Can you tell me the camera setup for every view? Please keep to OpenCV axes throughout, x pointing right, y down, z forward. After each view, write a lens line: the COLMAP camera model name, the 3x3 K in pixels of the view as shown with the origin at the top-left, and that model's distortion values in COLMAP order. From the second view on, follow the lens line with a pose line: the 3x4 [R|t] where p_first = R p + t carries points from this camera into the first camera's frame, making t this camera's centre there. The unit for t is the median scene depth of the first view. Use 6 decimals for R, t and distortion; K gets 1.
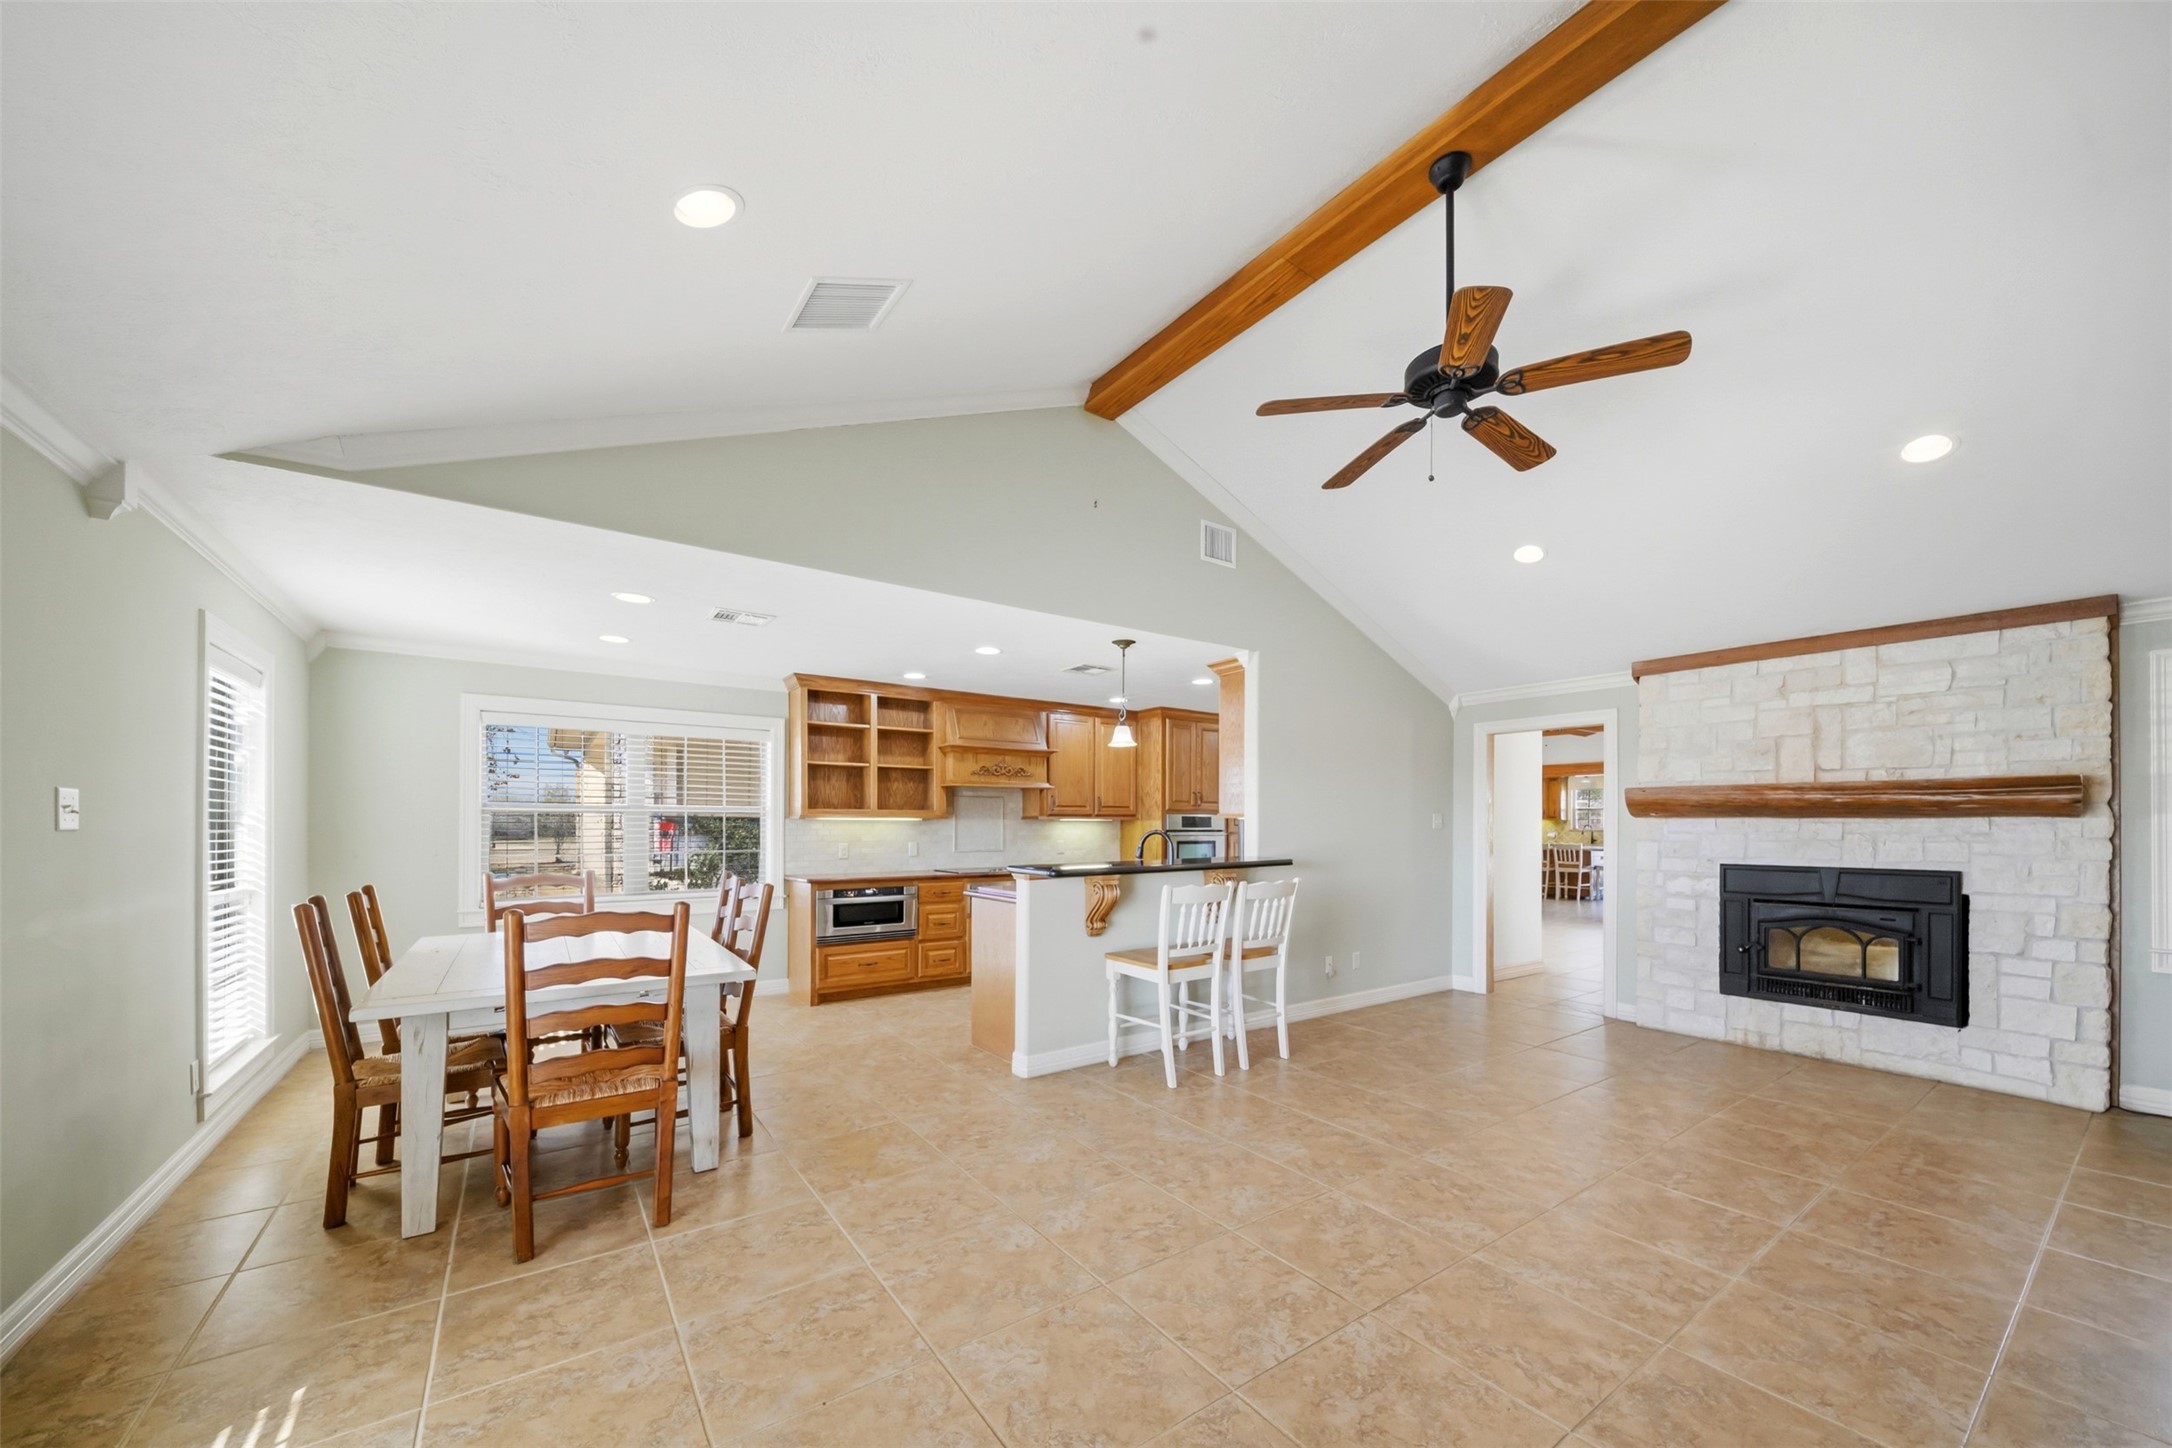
lens RADIAL K [[773.5, 0, 1095.5], [0, 773.5, 822.9], [0, 0, 1]] dist [0.001039, -0.000300]
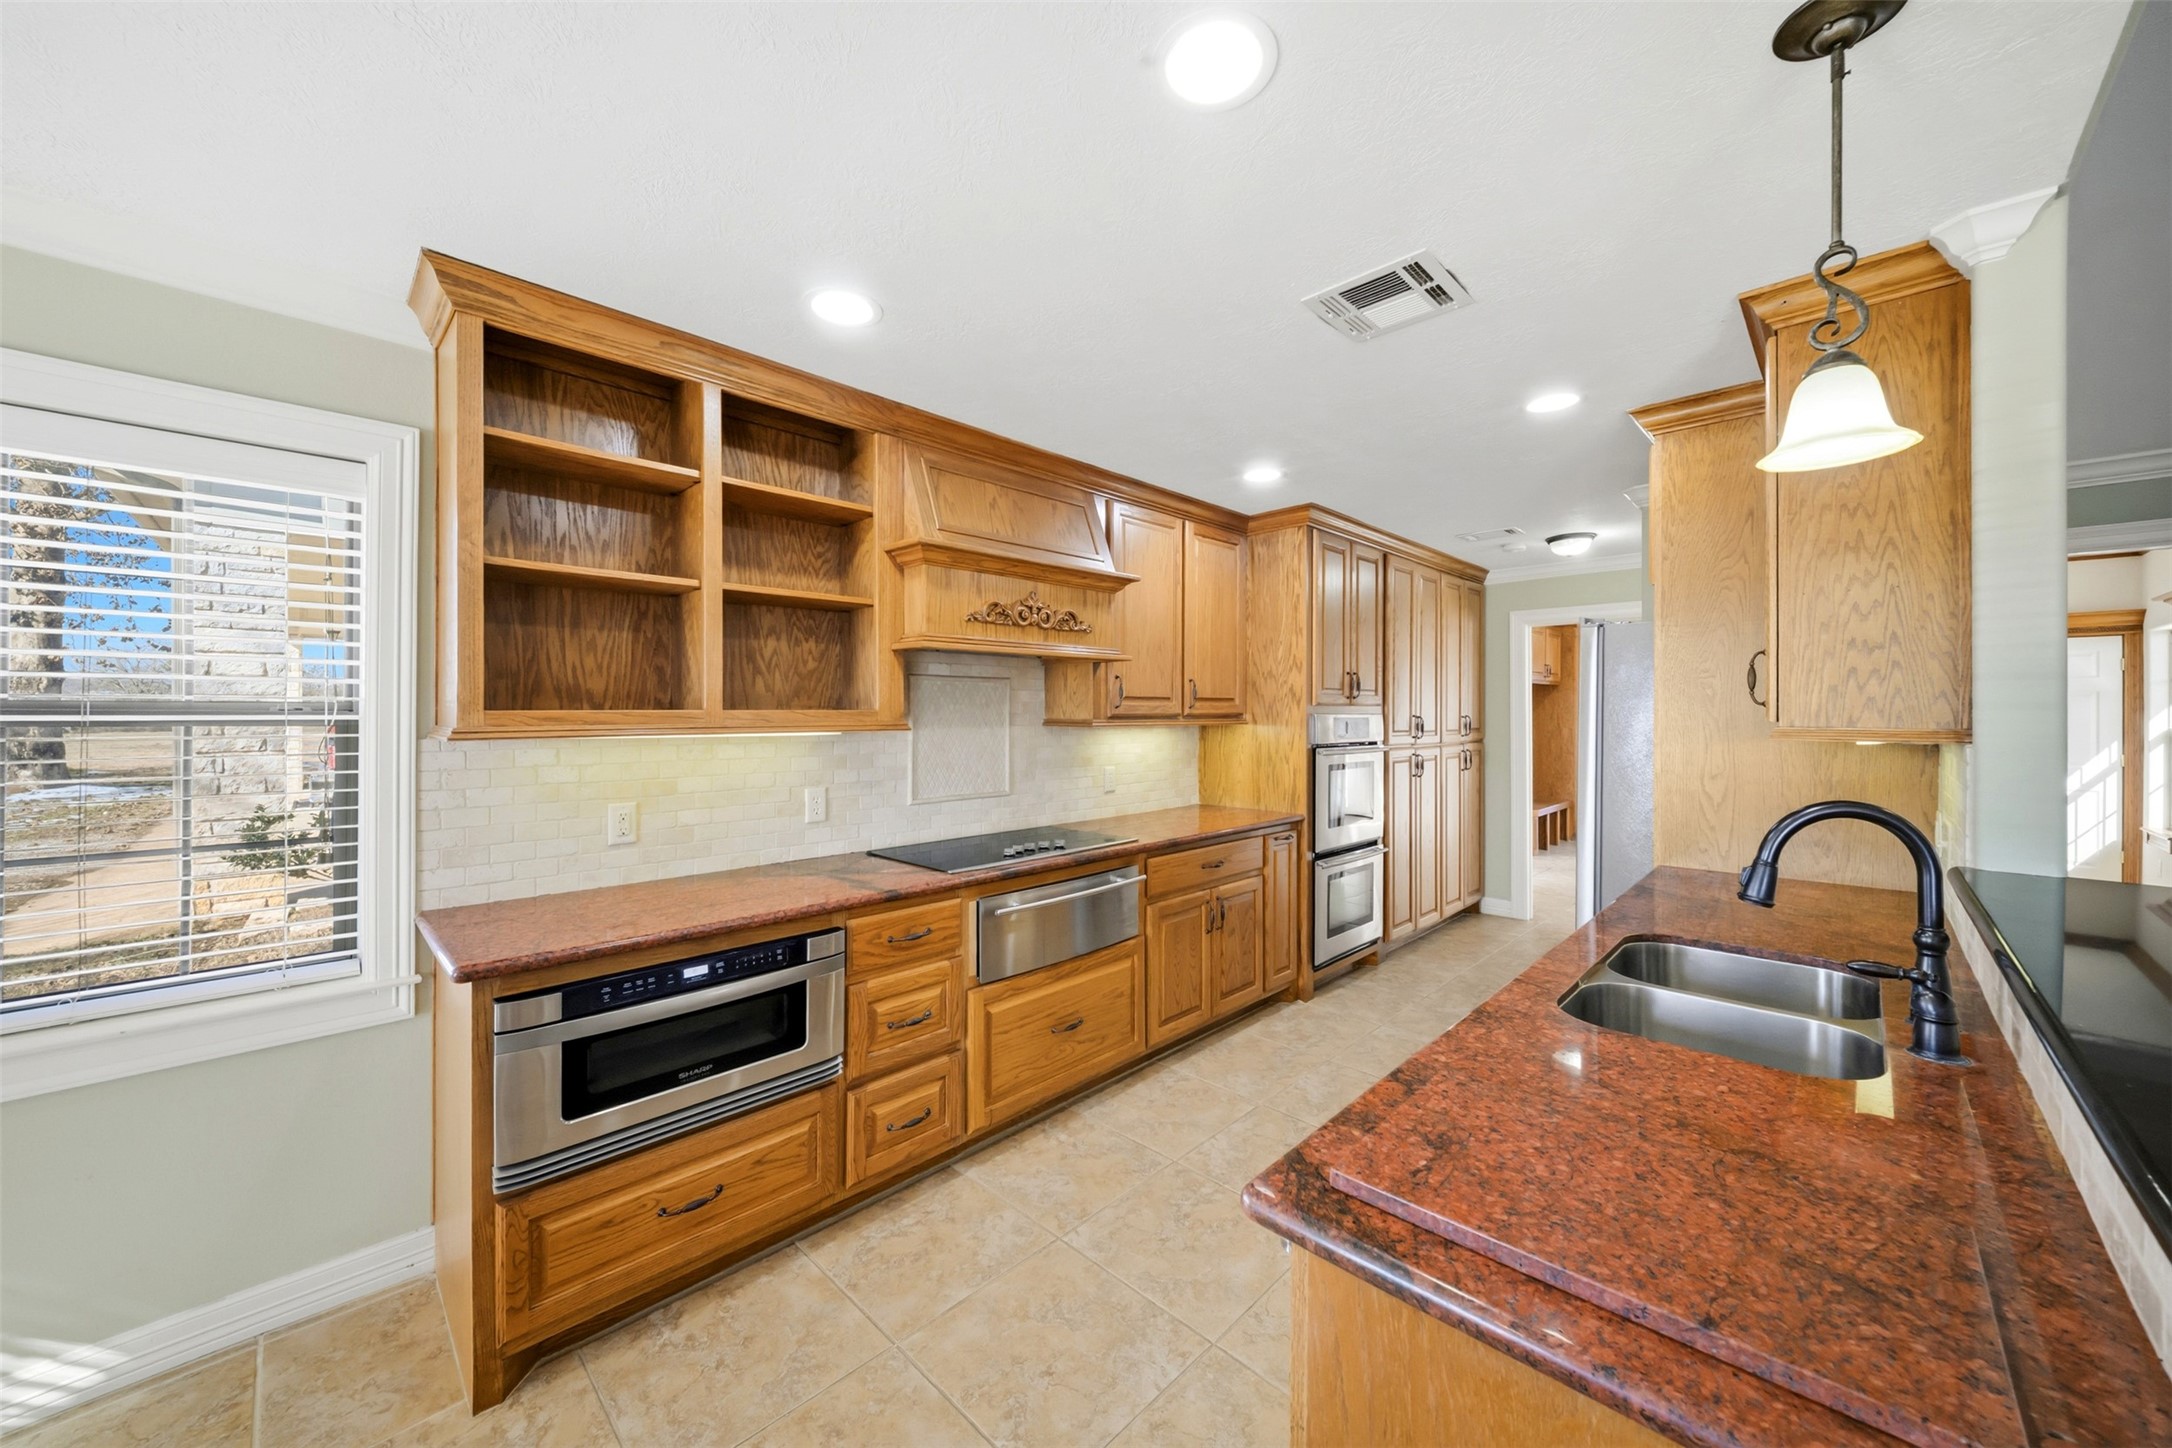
lens RADIAL K [[773.5, 0, 1087.1], [0, 773.5, 712.6], [0, 0, 1]] dist [0.001039, -0.000300]
pose [[0.985140, 0.000772, 0.171751, -0.170335], [-0.002005, 0.999973, 0.007007, -0.017840], [-0.171741, -0.007248, 0.985115, 0.594517]]
